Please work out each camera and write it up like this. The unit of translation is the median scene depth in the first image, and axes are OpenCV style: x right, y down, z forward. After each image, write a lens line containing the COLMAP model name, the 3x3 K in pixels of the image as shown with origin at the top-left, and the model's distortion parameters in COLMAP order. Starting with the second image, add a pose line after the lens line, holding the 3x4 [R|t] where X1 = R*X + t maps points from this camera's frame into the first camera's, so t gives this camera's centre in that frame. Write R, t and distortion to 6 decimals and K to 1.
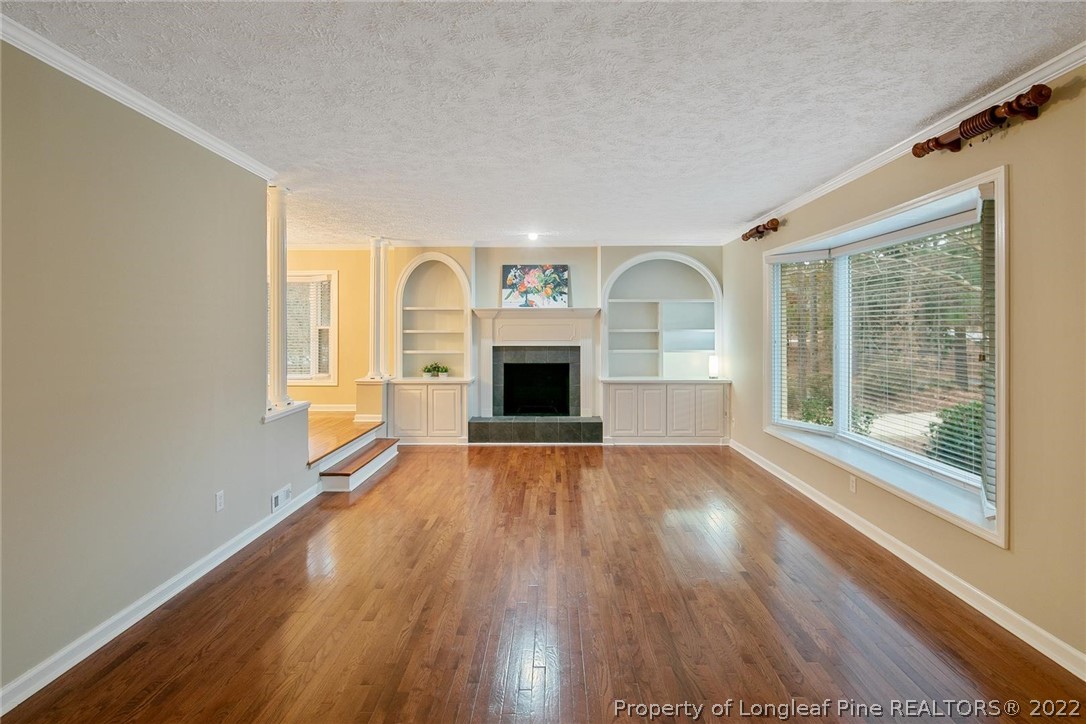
lens RADIAL K [[530.0, 0, 544.4], [0, 530.0, 358.4], [0, 0, 1]] dist [-0.000799, -0.000246]
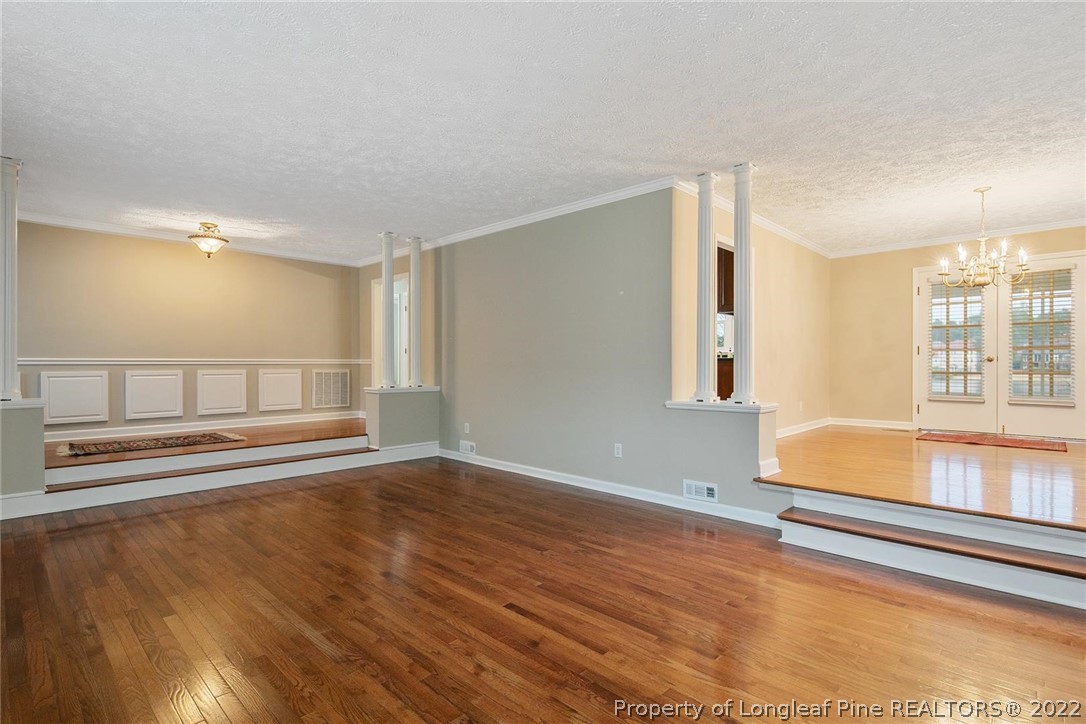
lens RADIAL K [[530.0, 0, 544.4], [0, 530.0, 358.4], [0, 0, 1]] dist [-0.000799, -0.000246]
pose [[-0.680357, -0.009154, -0.732823, 0.489863], [-0.039886, 0.998902, 0.024554, 0.000924], [0.731794, 0.045935, -0.679976, 1.629054]]
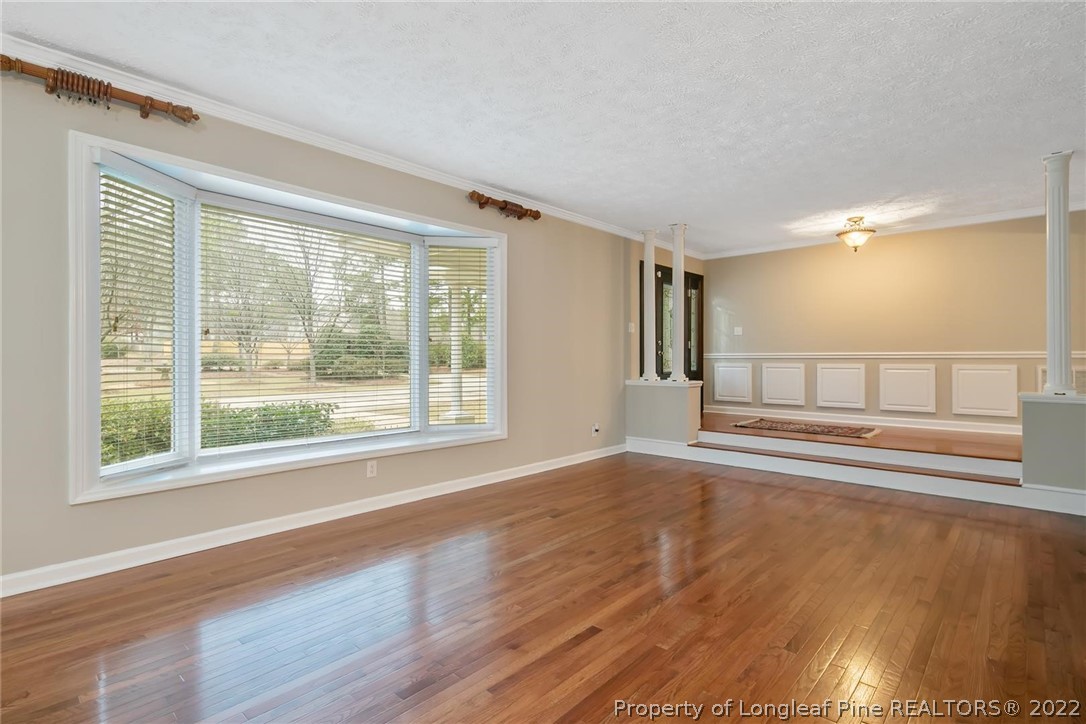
lens RADIAL K [[530.0, 0, 544.4], [0, 530.0, 358.4], [0, 0, 1]] dist [-0.000799, -0.000246]
pose [[-0.749641, -0.004269, 0.661830, -0.339116], [0.032406, 0.998543, 0.043147, -0.000904], [-0.661050, 0.053791, -0.748411, 1.623159]]
